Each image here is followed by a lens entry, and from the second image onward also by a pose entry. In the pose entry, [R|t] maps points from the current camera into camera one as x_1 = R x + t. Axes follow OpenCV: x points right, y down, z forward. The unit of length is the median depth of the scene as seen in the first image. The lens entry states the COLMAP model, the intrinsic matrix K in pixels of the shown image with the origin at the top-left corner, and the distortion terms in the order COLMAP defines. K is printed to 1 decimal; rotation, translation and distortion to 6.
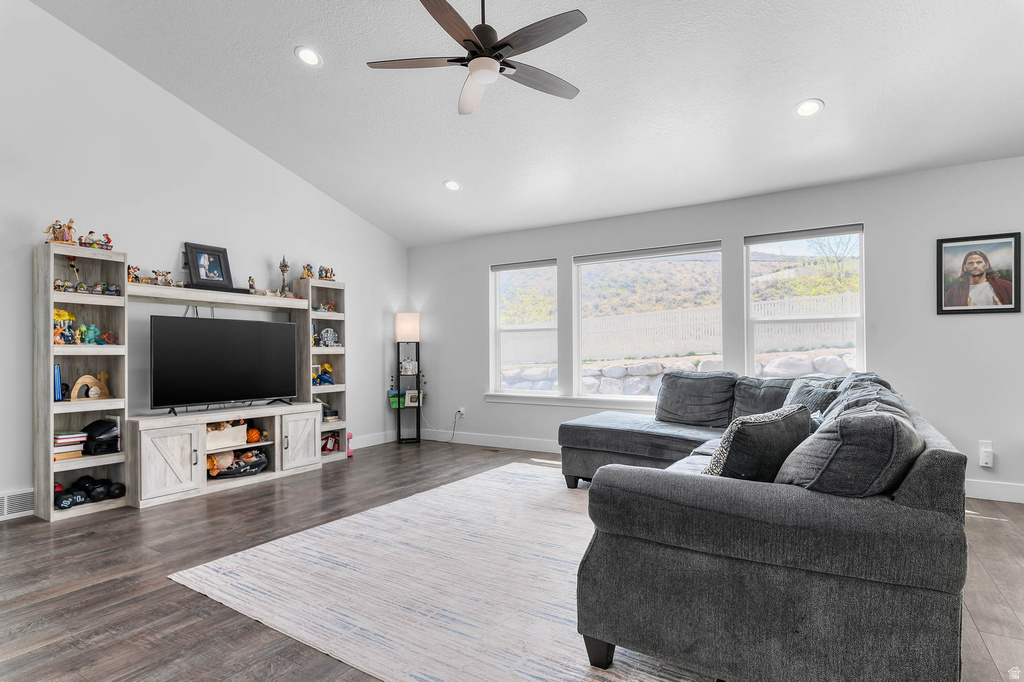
lens RADIAL K [[519.2, 0, 516.5], [0, 519.2, 351.2], [0, 0, 1]] dist [-0.000843, -0.000608]
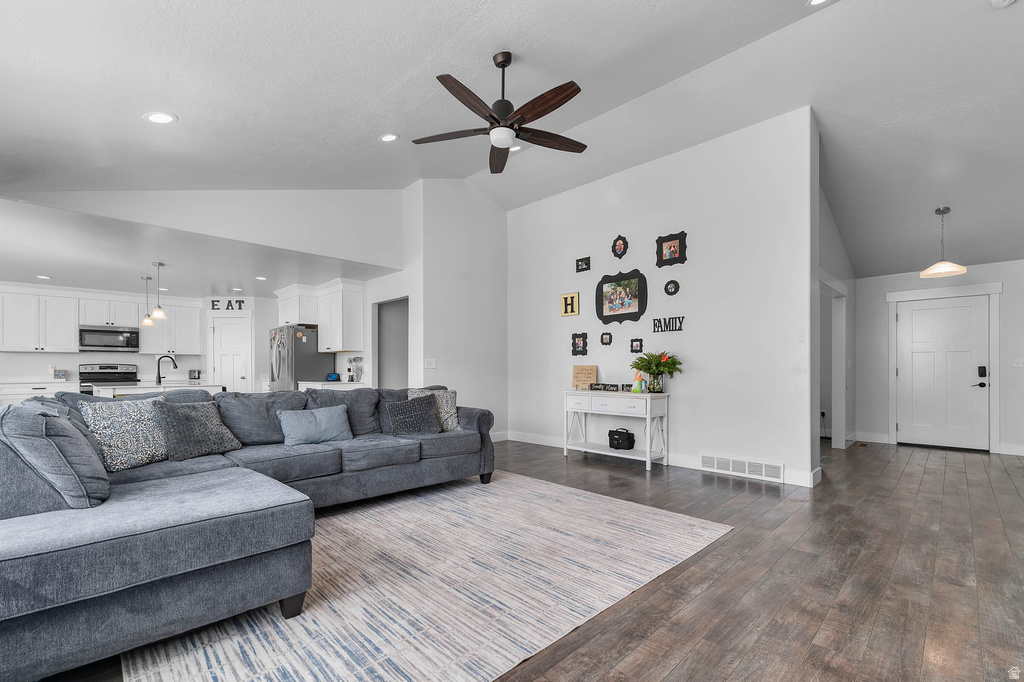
lens RADIAL K [[455.6, 0, 520.3], [0, 455.6, 371.0], [0, 0, 1]] dist [0.000883, -0.000012]
pose [[-0.975277, 0.006670, 0.220886, -0.268252], [0.006338, 0.999977, -0.002212, 0.008982], [-0.220896, -0.000757, -0.975297, 1.620295]]
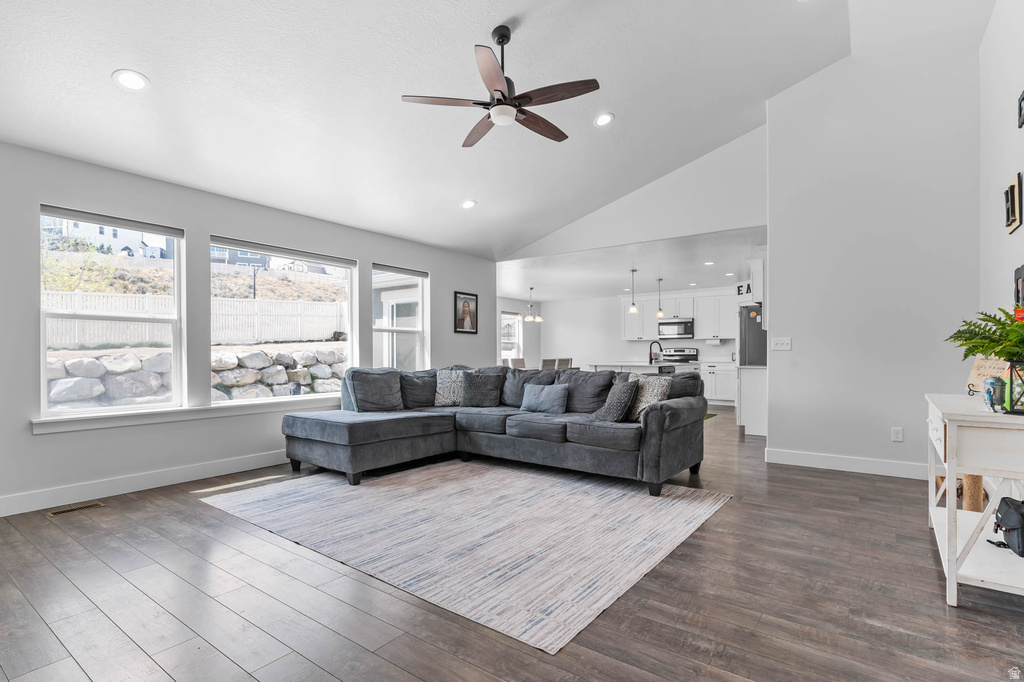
lens RADIAL K [[497.8, 0, 513.1], [0, 497.8, 356.1], [0, 0, 1]] dist [-0.001206, 0.000051]
pose [[0.081766, 0.000892, 0.996651, -0.957606], [-0.003820, 0.999993, -0.000582, 0.012010], [-0.996644, -0.003759, 0.081769, 0.698207]]
